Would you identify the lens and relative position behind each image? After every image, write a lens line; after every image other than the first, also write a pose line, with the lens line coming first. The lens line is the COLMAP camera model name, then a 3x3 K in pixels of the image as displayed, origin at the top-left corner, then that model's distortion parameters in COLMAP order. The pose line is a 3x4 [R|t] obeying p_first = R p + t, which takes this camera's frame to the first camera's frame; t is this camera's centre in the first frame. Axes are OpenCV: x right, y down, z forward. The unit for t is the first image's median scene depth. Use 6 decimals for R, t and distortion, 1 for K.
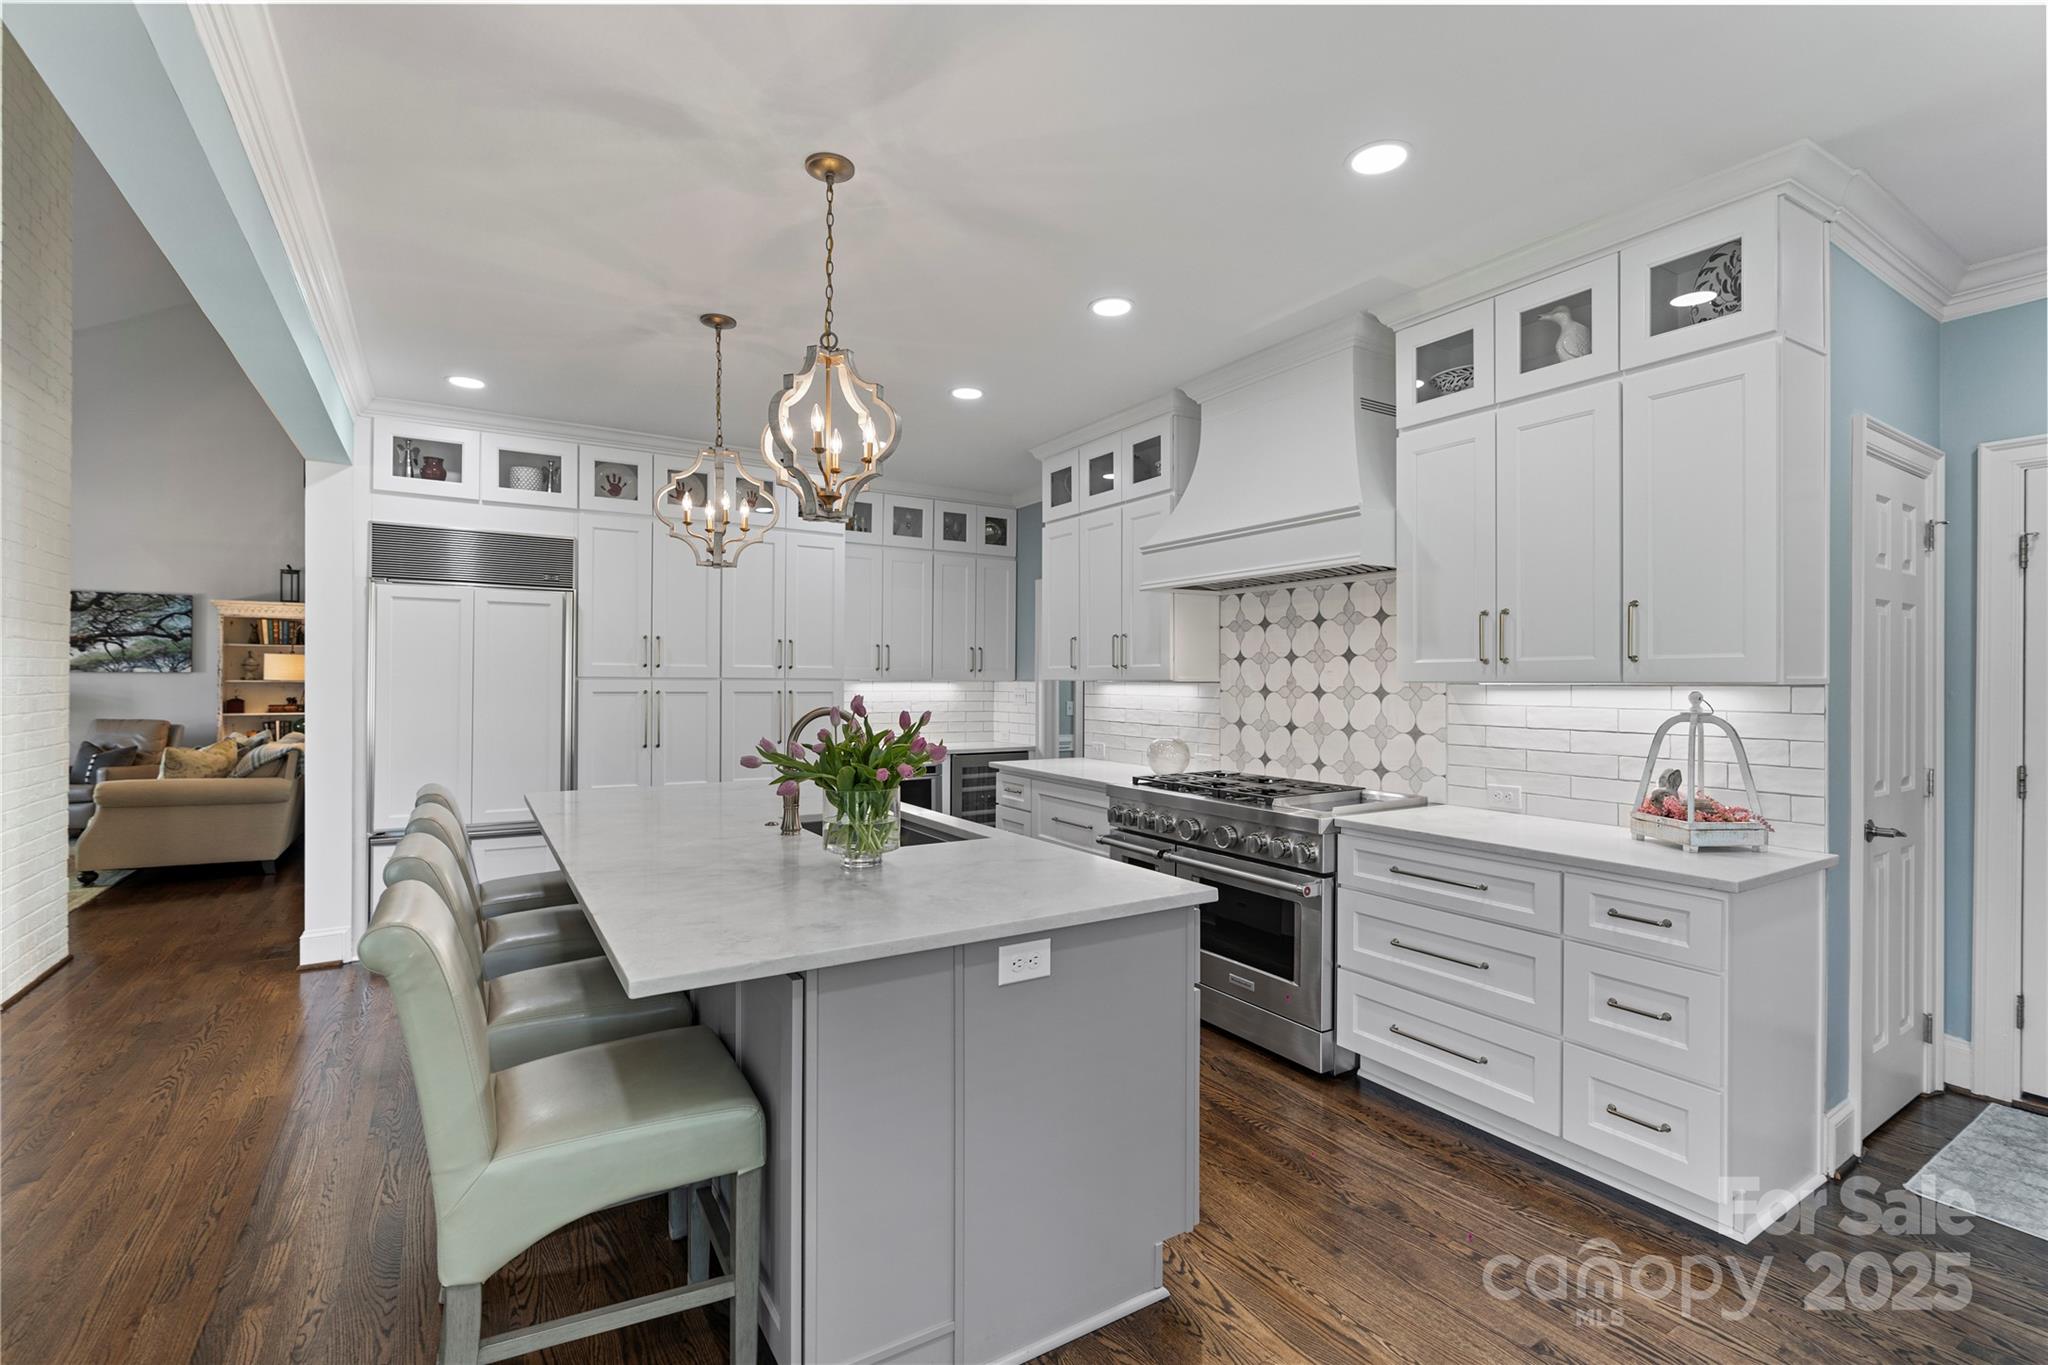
lens RADIAL K [[921.5, 0, 1030.1], [0, 921.5, 679.1], [0, 0, 1]] dist [0.001538, 0.000795]
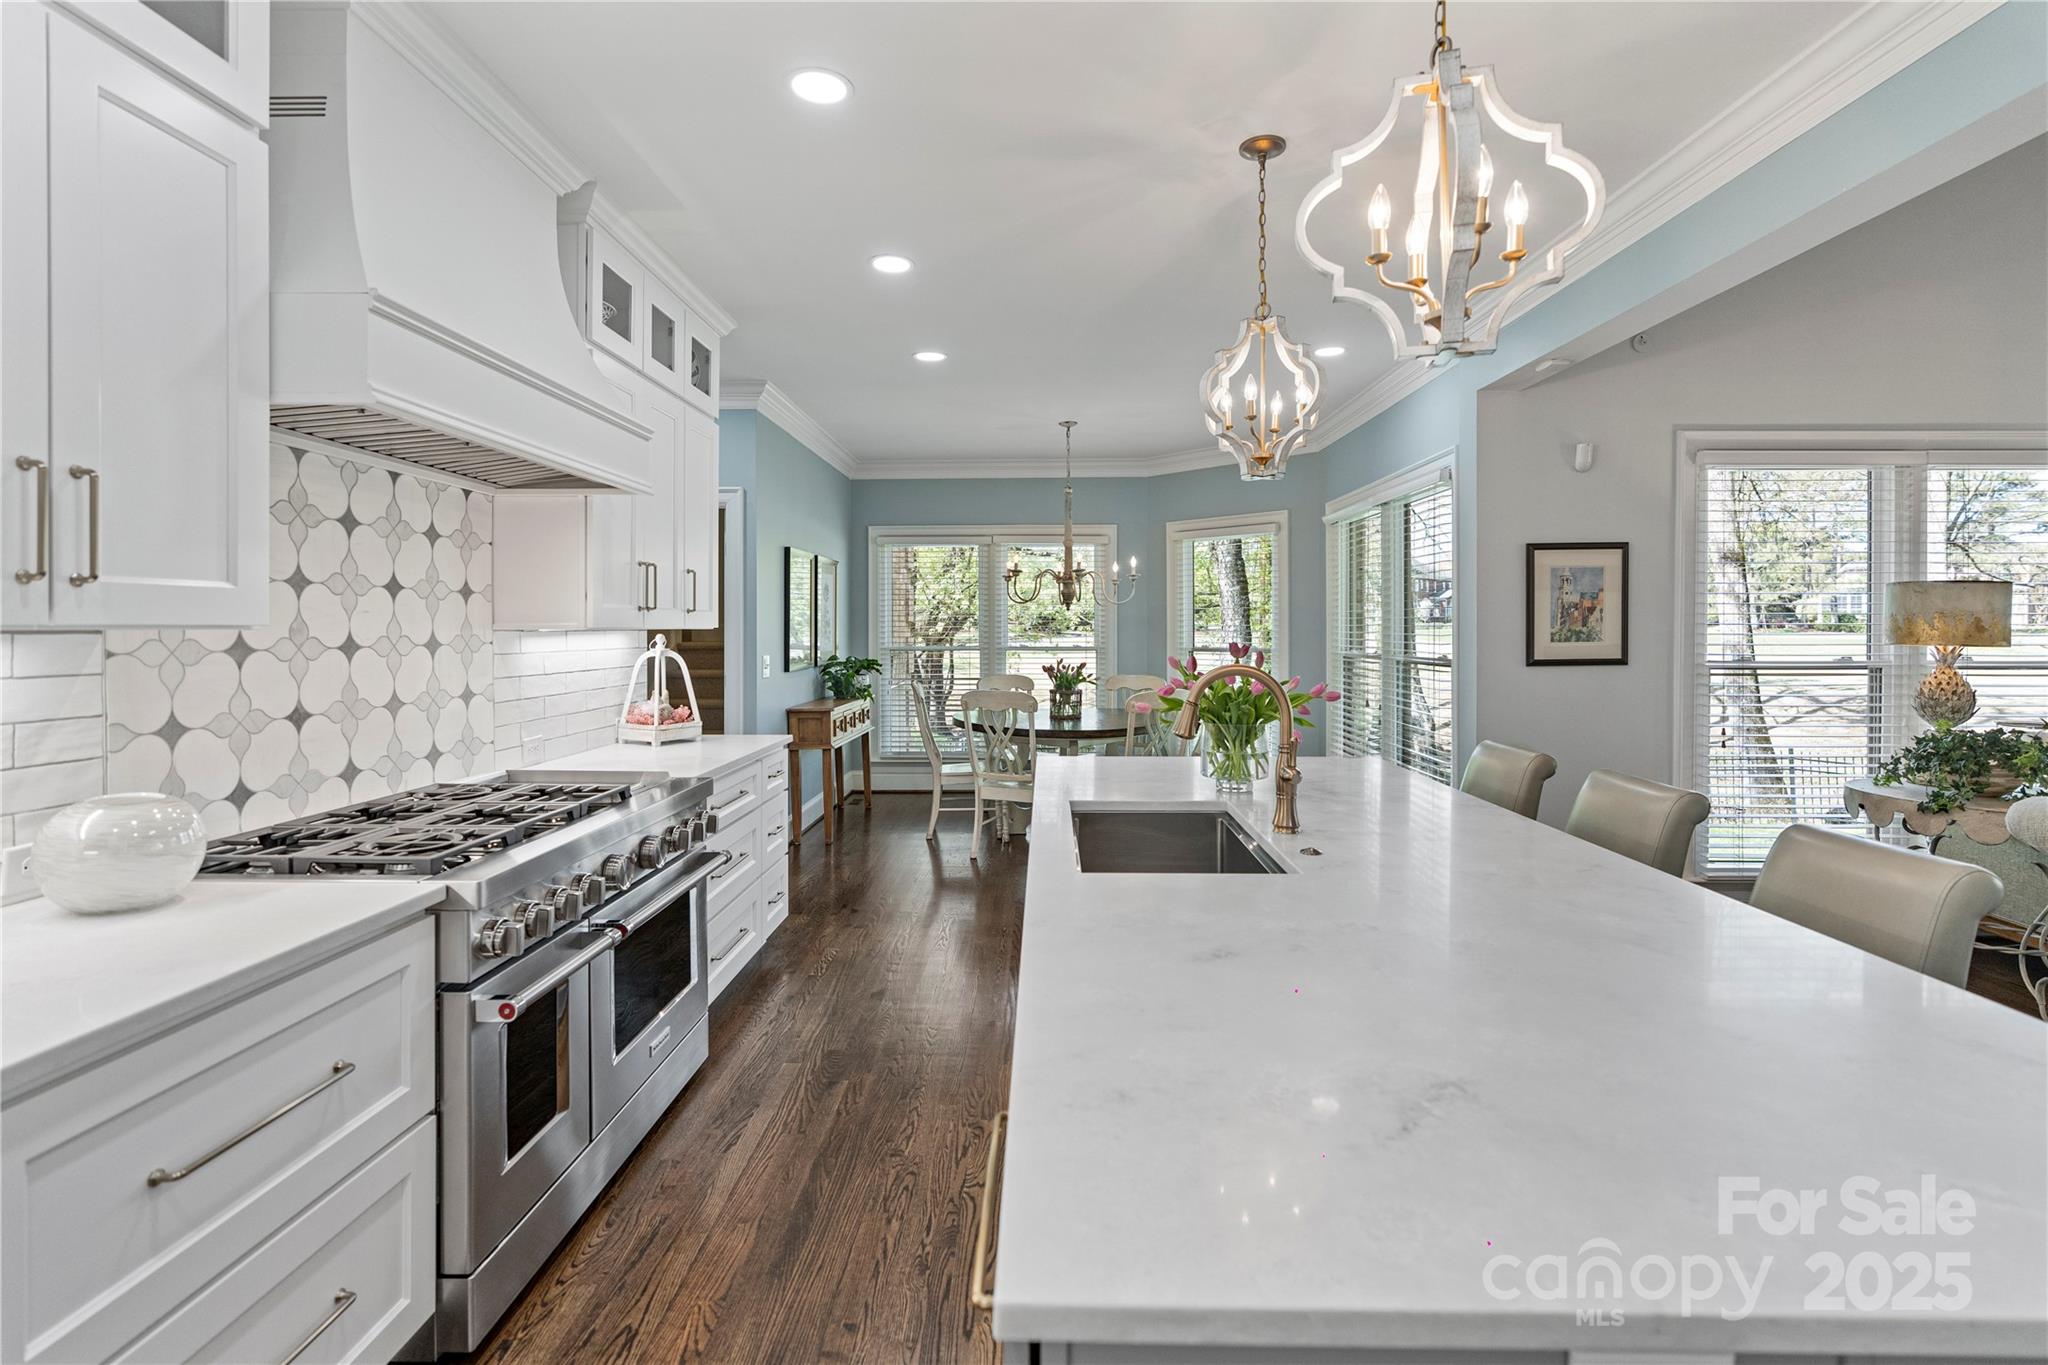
lens RADIAL K [[939.5, 0, 1027.3], [0, 939.5, 640.6], [0, 0, 1]] dist [-0.001542, 0.000073]
pose [[-0.837492, -0.011677, 0.546325, -0.348084], [-0.004400, 0.999883, 0.014628, -0.000261], [-0.546432, 0.009847, -0.837445, 1.220555]]
